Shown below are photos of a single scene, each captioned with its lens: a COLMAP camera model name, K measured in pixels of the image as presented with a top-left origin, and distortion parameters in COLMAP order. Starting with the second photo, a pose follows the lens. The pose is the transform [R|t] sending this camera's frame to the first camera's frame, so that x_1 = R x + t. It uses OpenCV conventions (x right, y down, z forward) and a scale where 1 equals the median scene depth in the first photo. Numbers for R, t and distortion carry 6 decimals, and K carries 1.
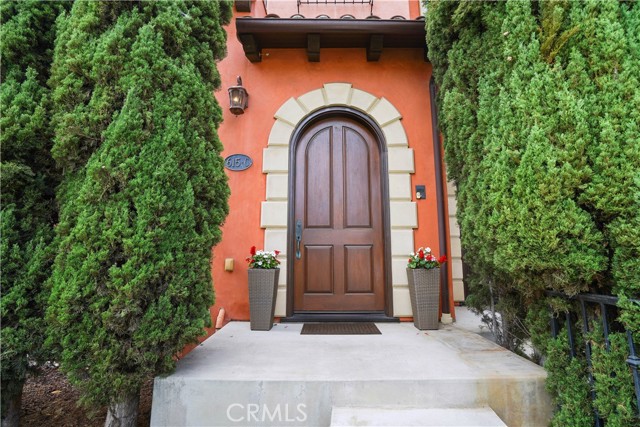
lens RADIAL K [[298.1, 0, 320.4], [0, 298.1, 213.9], [0, 0, 1]] dist [-0.028721, 0.007031]
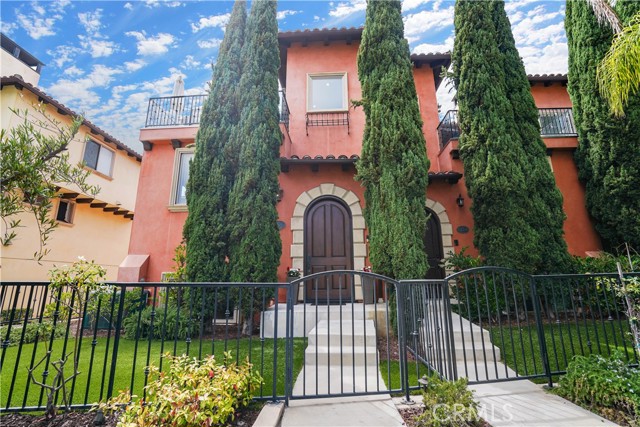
lens RADIAL K [[298.1, 0, 319.7], [0, 298.1, 210.5], [0, 0, 1]] dist [-0.028721, 0.007031]
pose [[0.999092, -0.019680, -0.037784, 0.089218], [0.016722, 0.996886, -0.077069, -0.121219], [0.039183, 0.076367, 0.996310, -1.117100]]
